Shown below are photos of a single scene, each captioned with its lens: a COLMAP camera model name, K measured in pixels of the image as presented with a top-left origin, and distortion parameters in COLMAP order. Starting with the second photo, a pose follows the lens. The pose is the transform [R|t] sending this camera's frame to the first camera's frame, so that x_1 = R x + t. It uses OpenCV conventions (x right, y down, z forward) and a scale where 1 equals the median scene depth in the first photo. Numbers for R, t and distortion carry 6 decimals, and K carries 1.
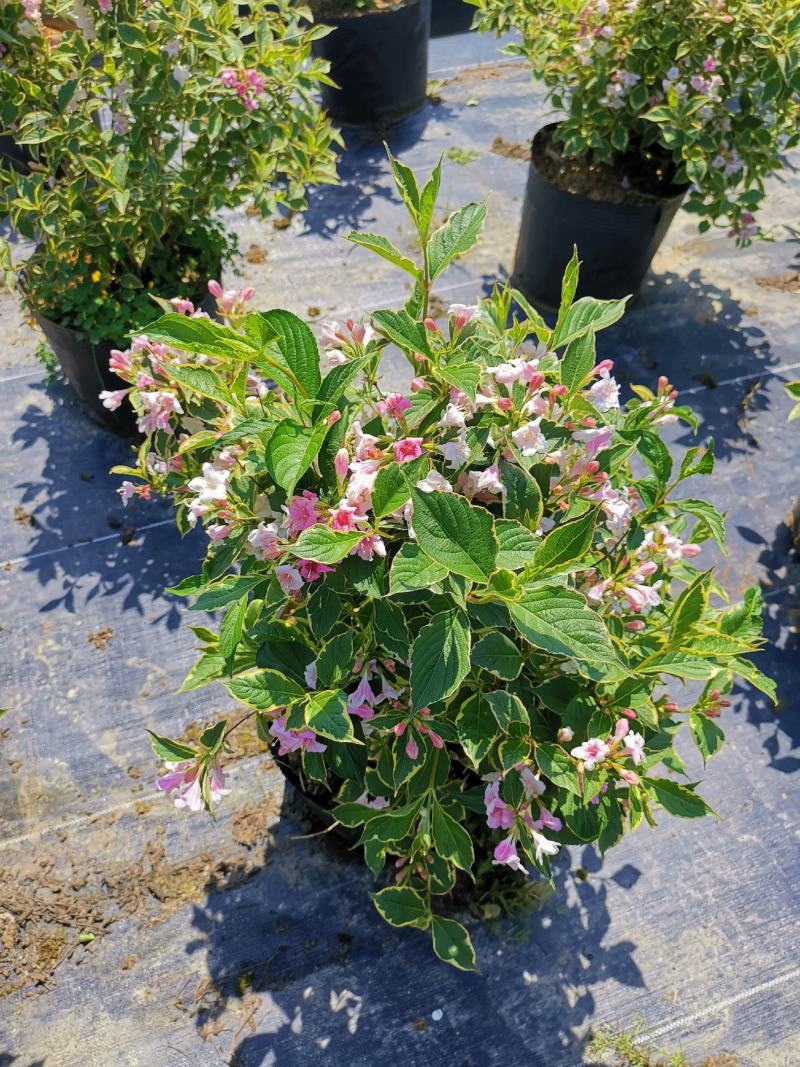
lens RADIAL K [[817.2, 0, 400.0], [0, 817.2, 533.5], [0, 0, 1]] dist [0.001717, -0.001446]
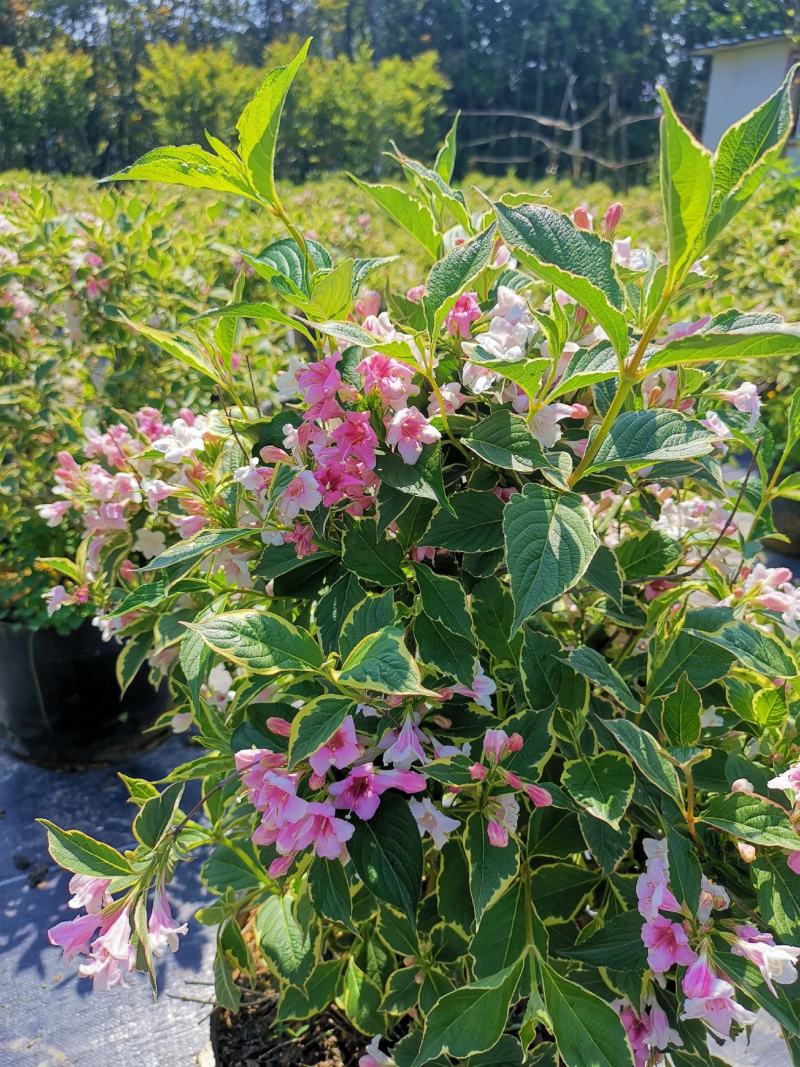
lens RADIAL K [[817.2, 0, 400.0], [0, 817.2, 533.5], [0, 0, 1]] dist [0.001717, -0.001446]
pose [[0.996022, -0.044112, 0.077418, -0.086271], [0.077697, 0.855304, -0.512268, 0.353512], [-0.043619, 0.516245, 0.855329, 0.360661]]
